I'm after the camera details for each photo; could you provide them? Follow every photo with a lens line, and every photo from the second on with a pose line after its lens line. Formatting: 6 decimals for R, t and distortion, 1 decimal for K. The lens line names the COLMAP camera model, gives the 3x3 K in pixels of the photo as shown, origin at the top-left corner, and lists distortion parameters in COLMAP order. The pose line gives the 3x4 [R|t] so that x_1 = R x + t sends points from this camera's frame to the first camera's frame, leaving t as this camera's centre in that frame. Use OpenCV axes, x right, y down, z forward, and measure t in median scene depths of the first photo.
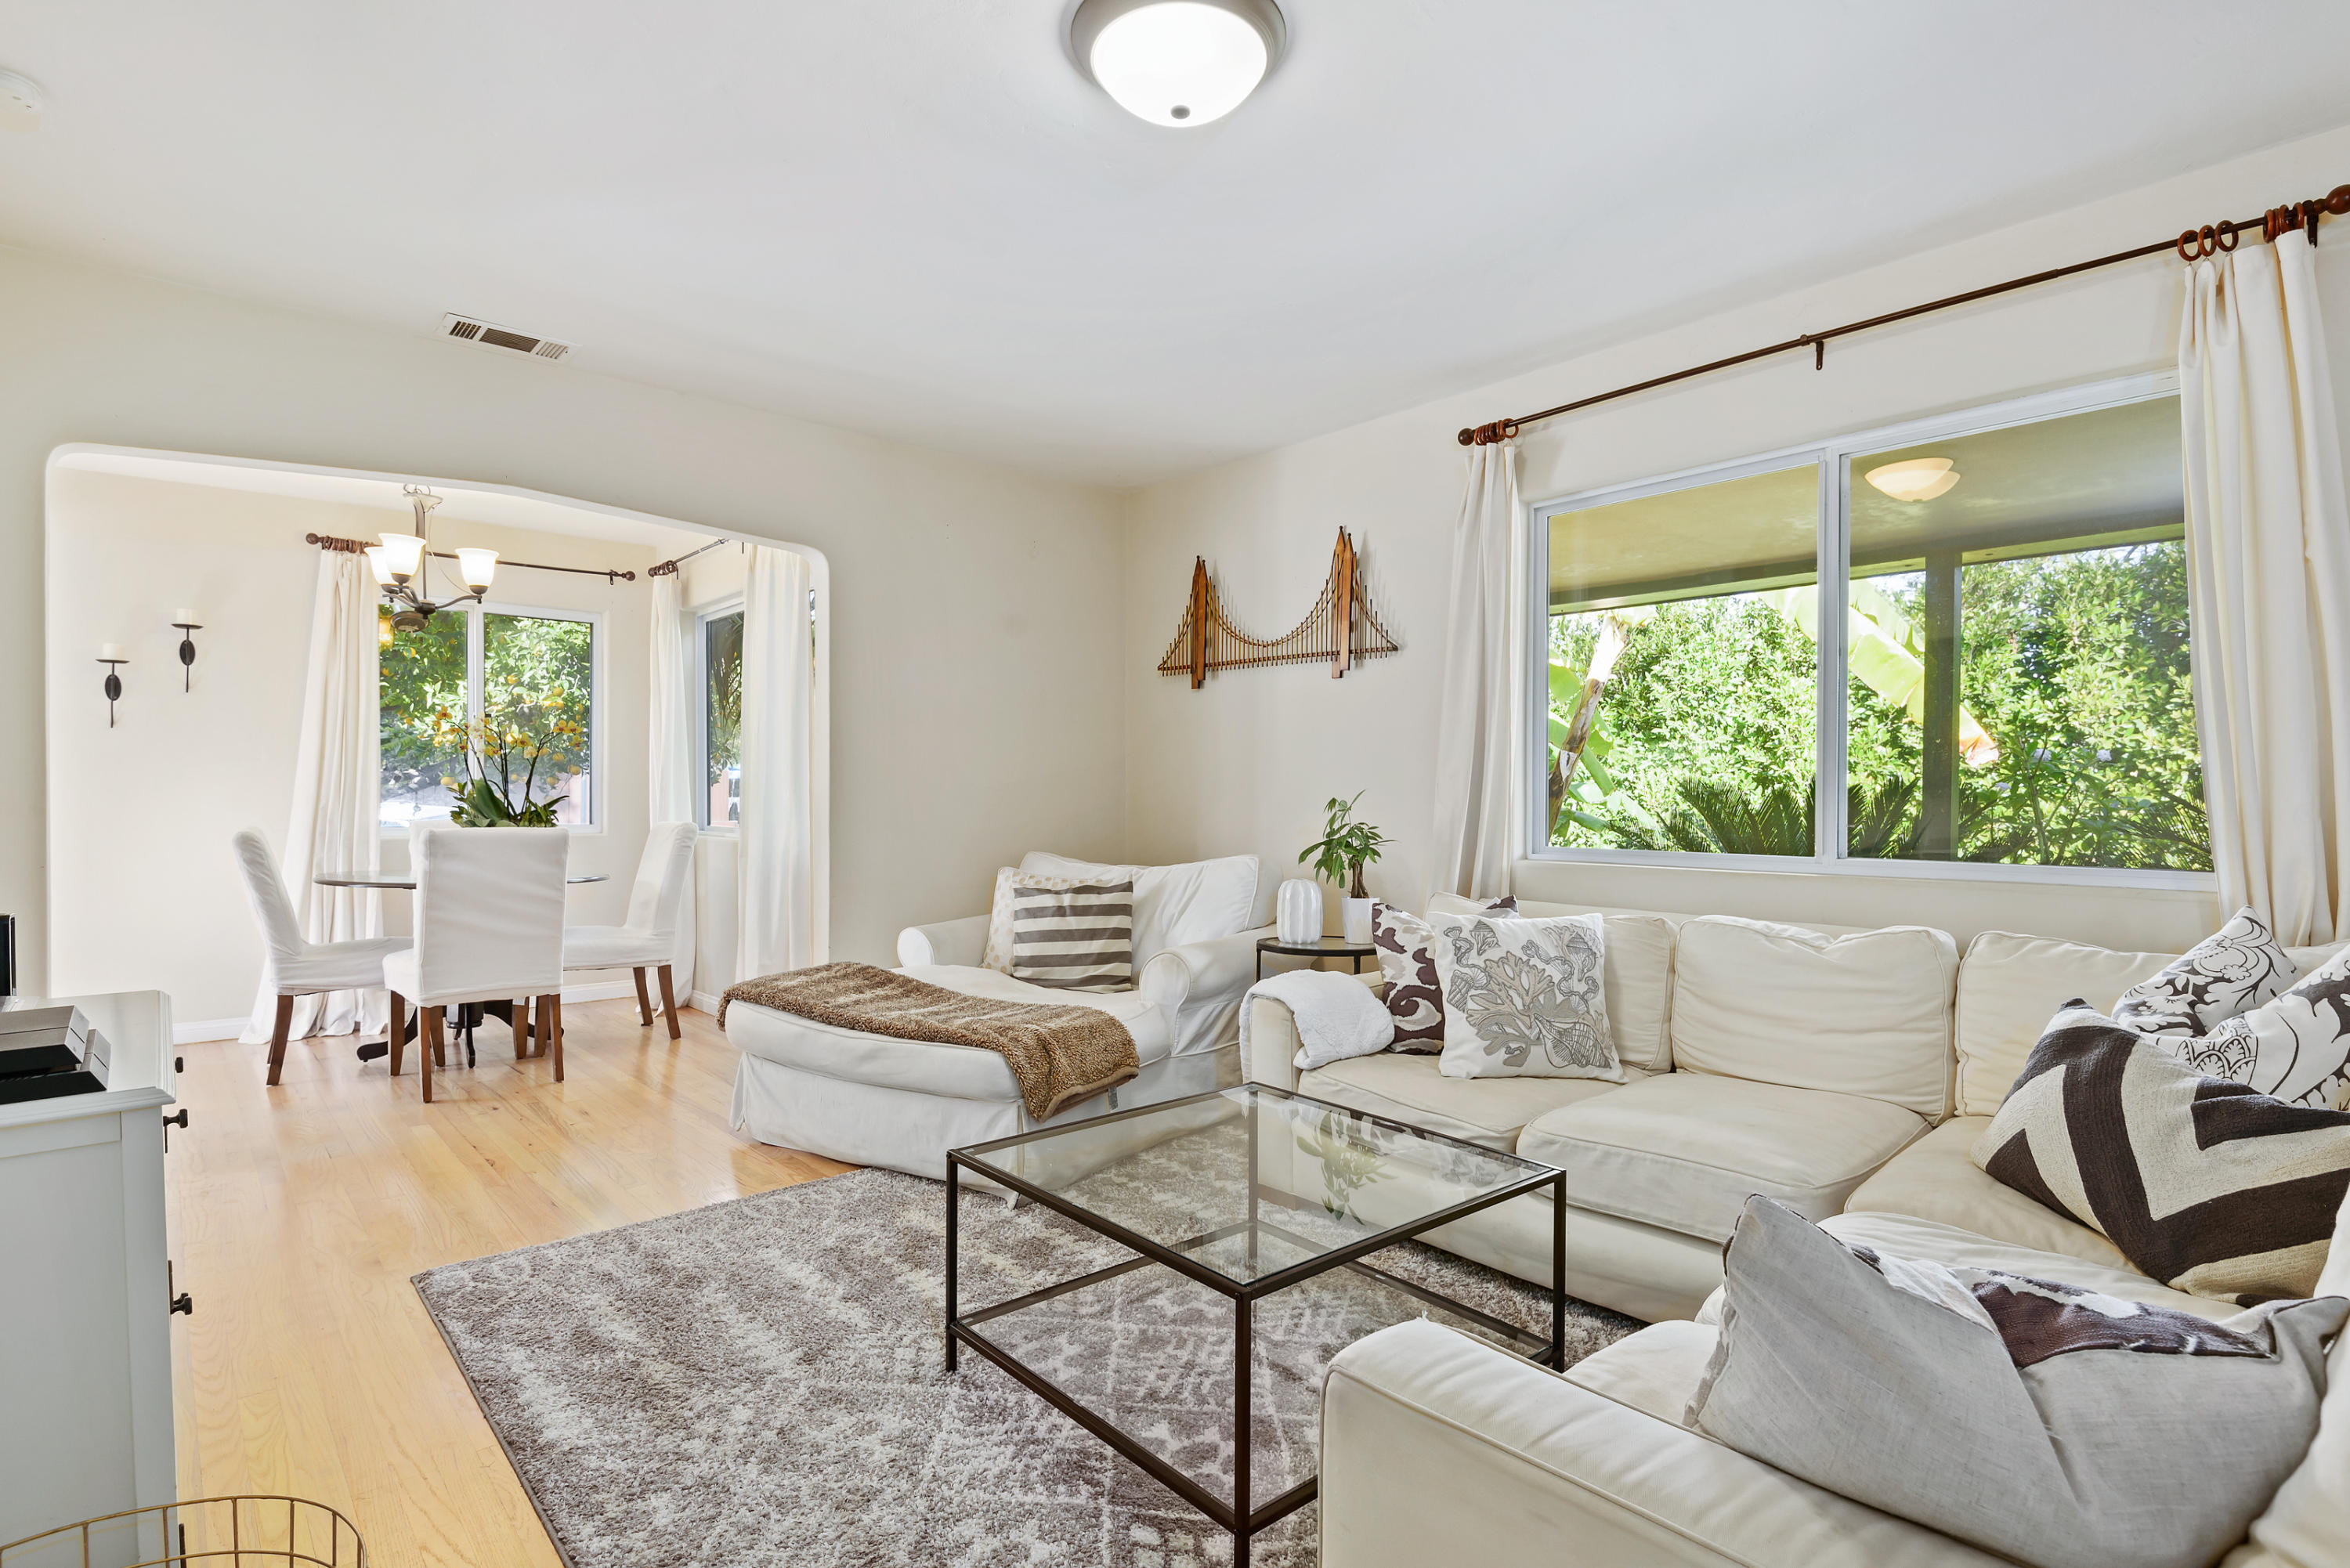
lens RADIAL K [[1176.7, 0, 1178.1], [0, 1176.7, 814.2], [0, 0, 1]] dist [0.001431, 0.000239]
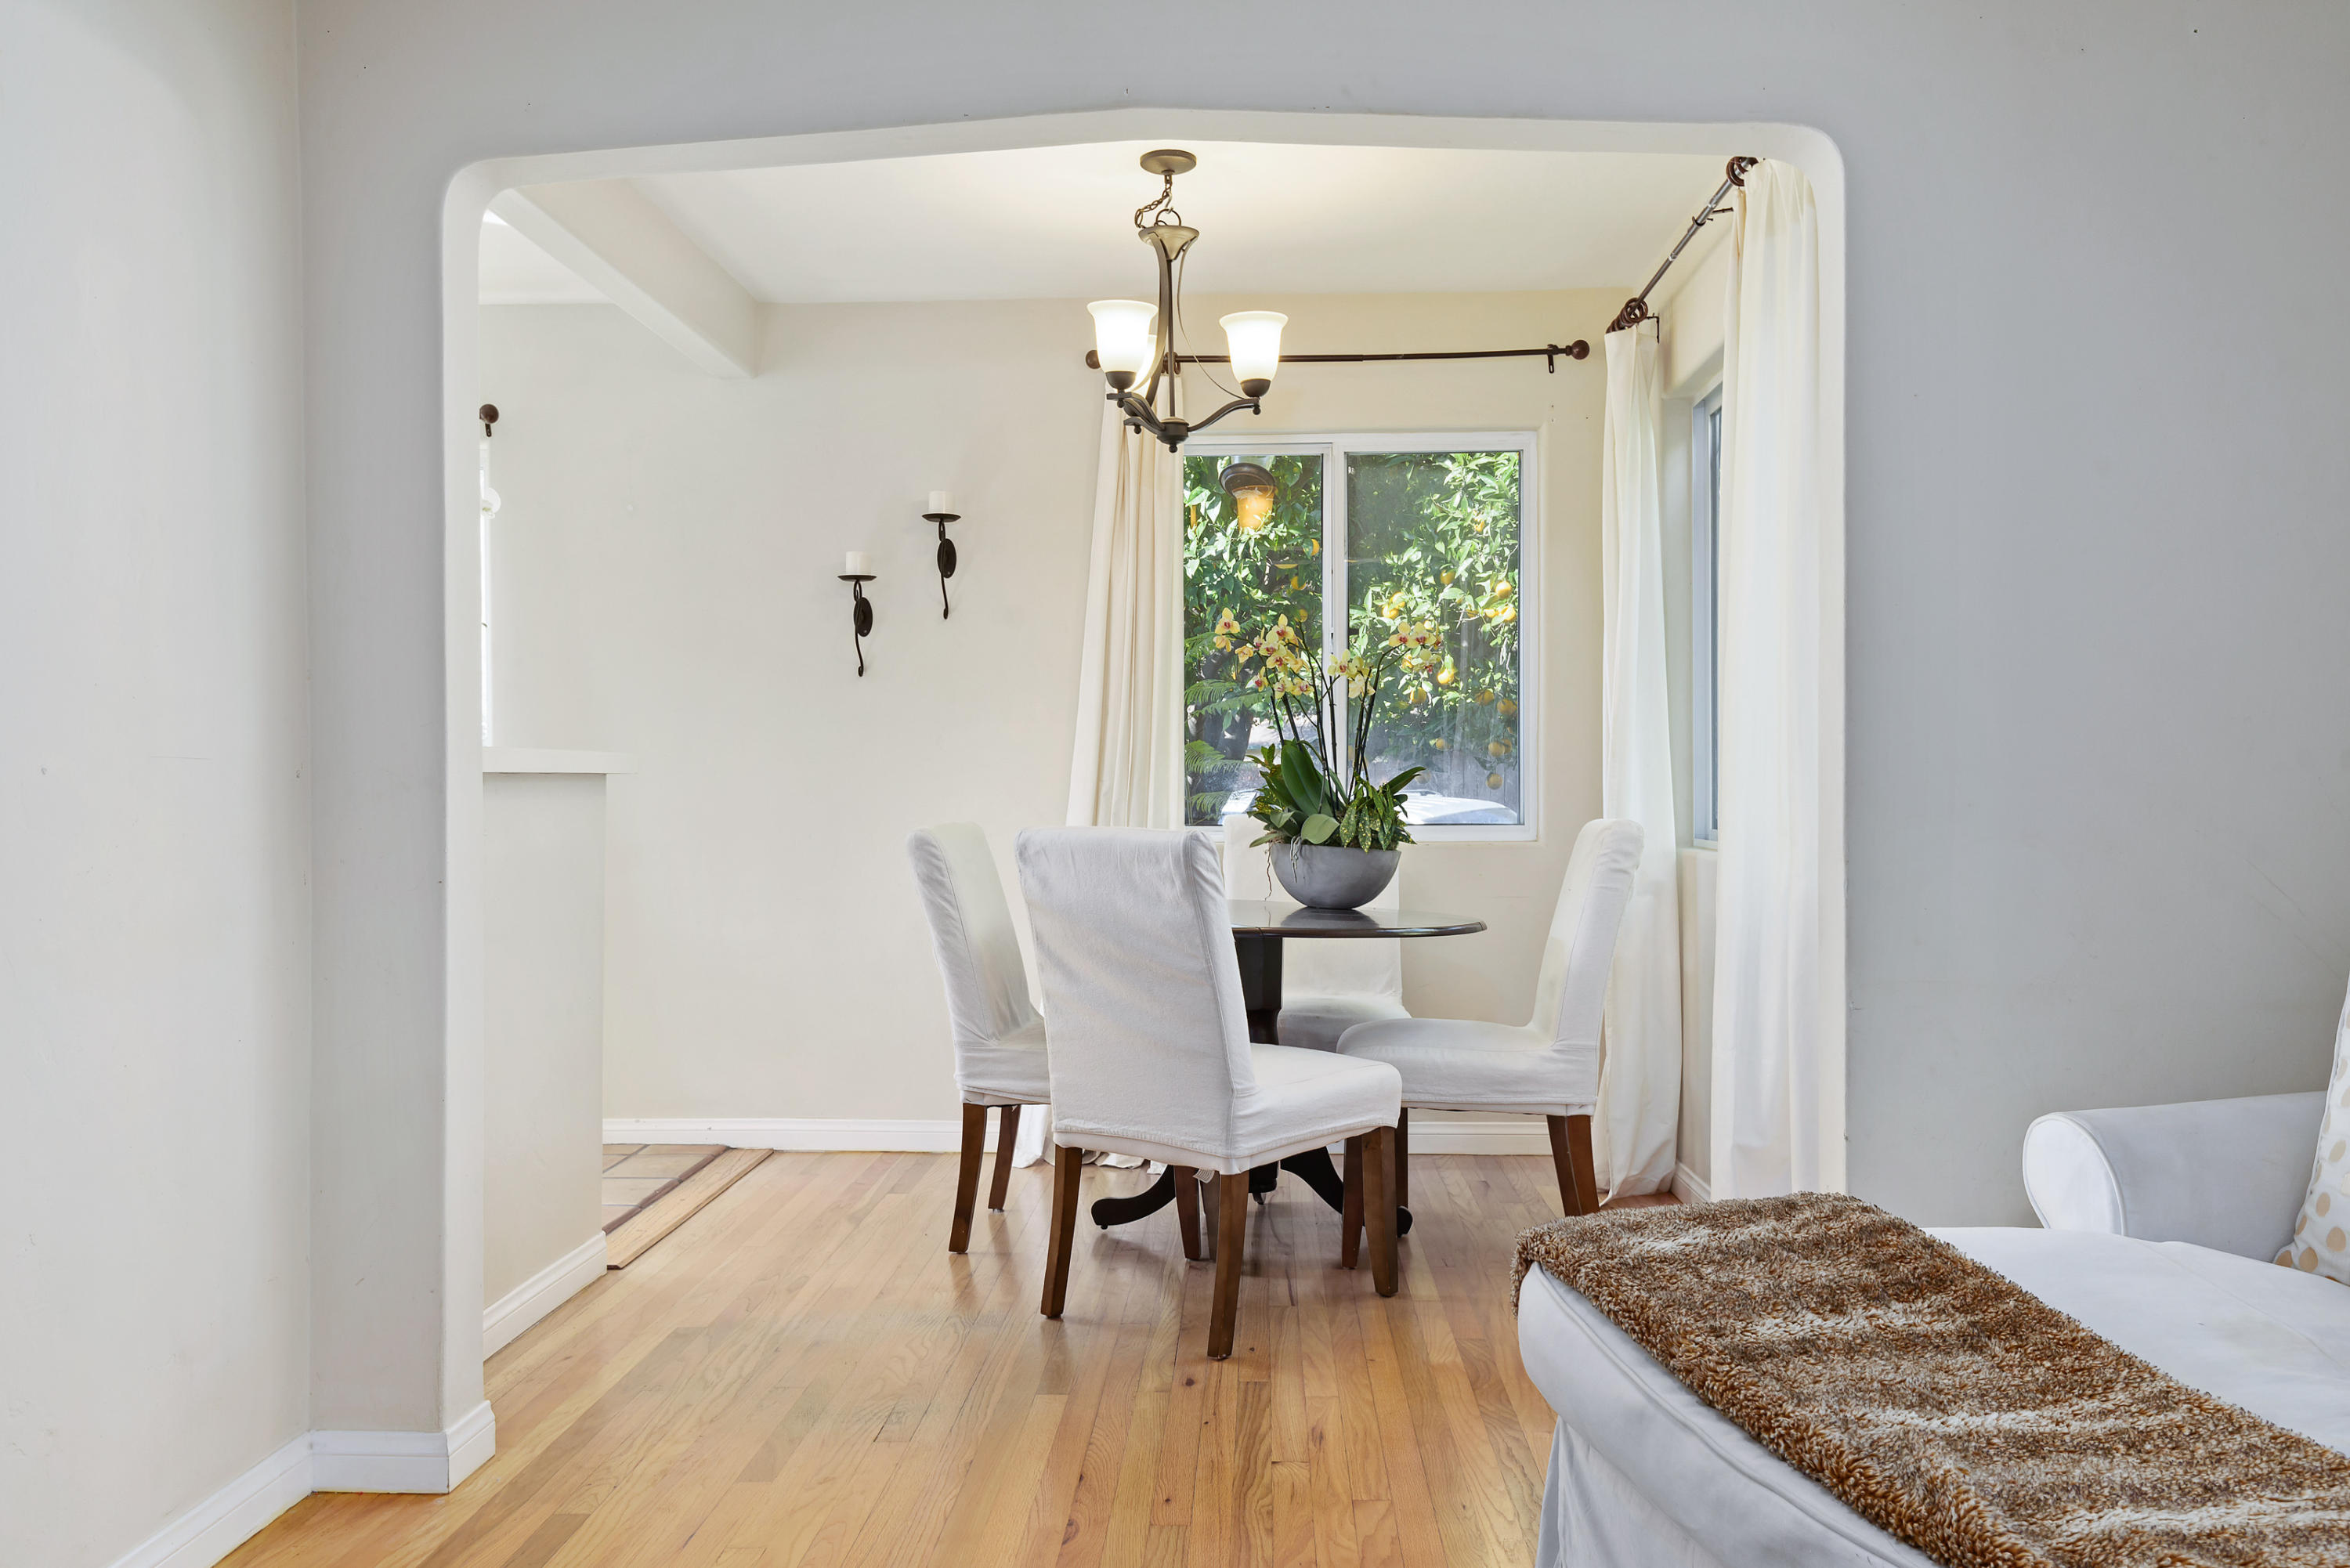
lens RADIAL K [[1891.3, 0, 1175.0], [0, 1891.3, 784.0], [0, 0, 1]] dist [0.018380, 0.007654]
pose [[0.719304, -0.007649, -0.694653, -0.018953], [-0.004567, 0.999866, -0.015740, 0.006361], [0.694680, 0.014494, 0.719173, 0.400026]]
